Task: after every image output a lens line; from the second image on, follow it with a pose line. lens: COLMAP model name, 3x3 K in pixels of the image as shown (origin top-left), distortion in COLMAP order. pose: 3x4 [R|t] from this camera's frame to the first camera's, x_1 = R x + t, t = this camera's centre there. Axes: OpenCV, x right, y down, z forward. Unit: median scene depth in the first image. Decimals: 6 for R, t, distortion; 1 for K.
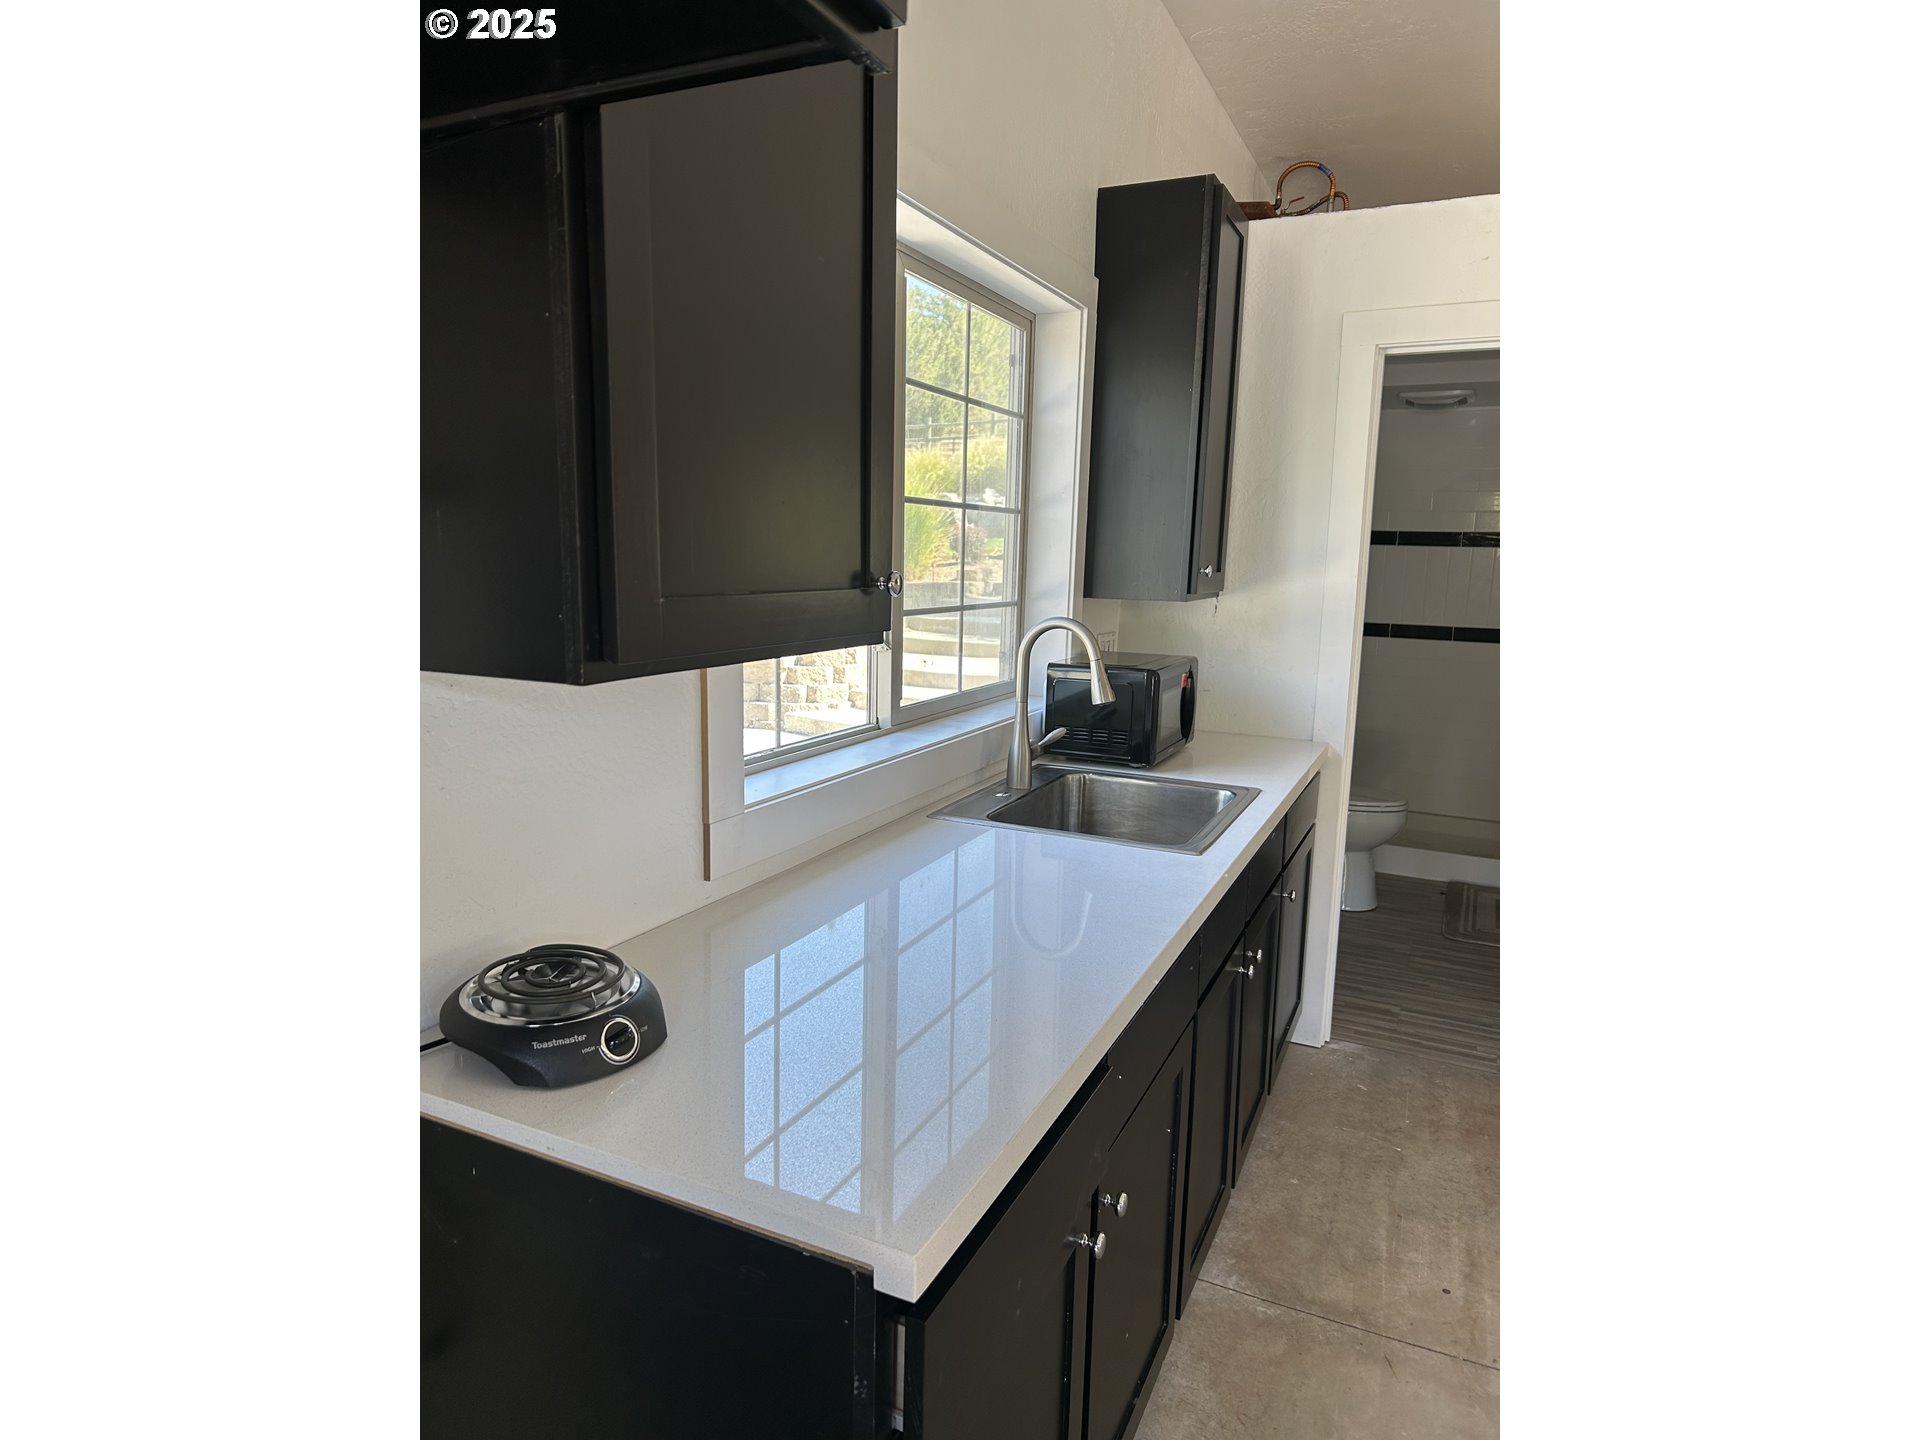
lens RADIAL K [[1098.5, 0, 953.5], [0, 1098.5, 673.5], [0, 0, 1]] dist [-0.001419, -0.000262]
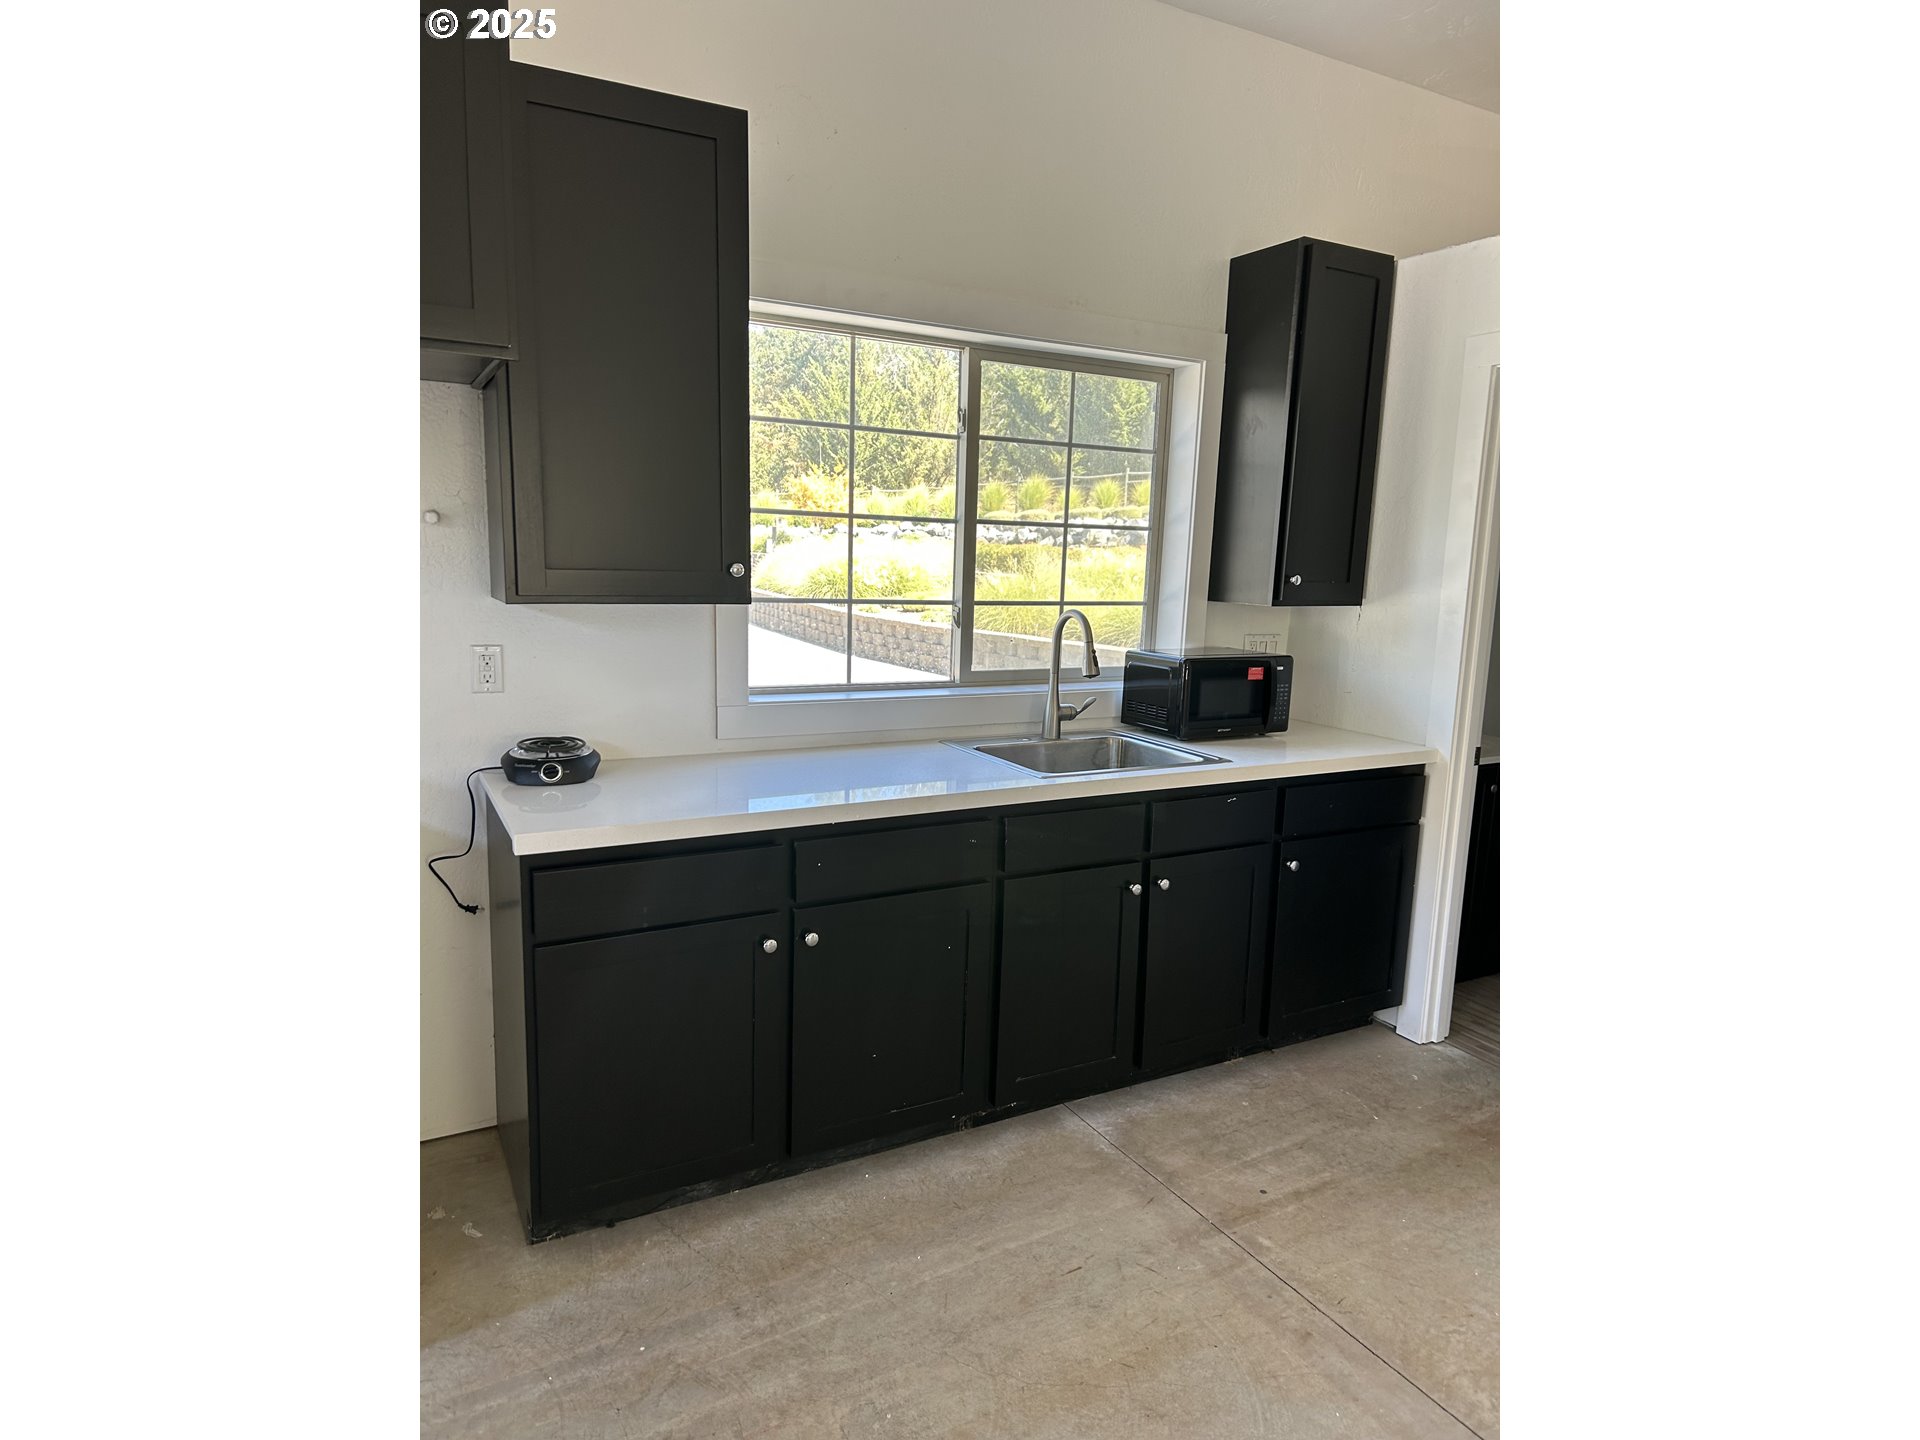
lens RADIAL K [[1098.5, 0, 953.5], [0, 1098.5, 673.5], [0, 0, 1]] dist [-0.001419, -0.000262]
pose [[0.810922, 0.066545, -0.581358, 0.750022], [-0.079056, 0.996863, 0.003833, 0.031326], [0.579790, 0.042852, 0.813639, -0.150869]]
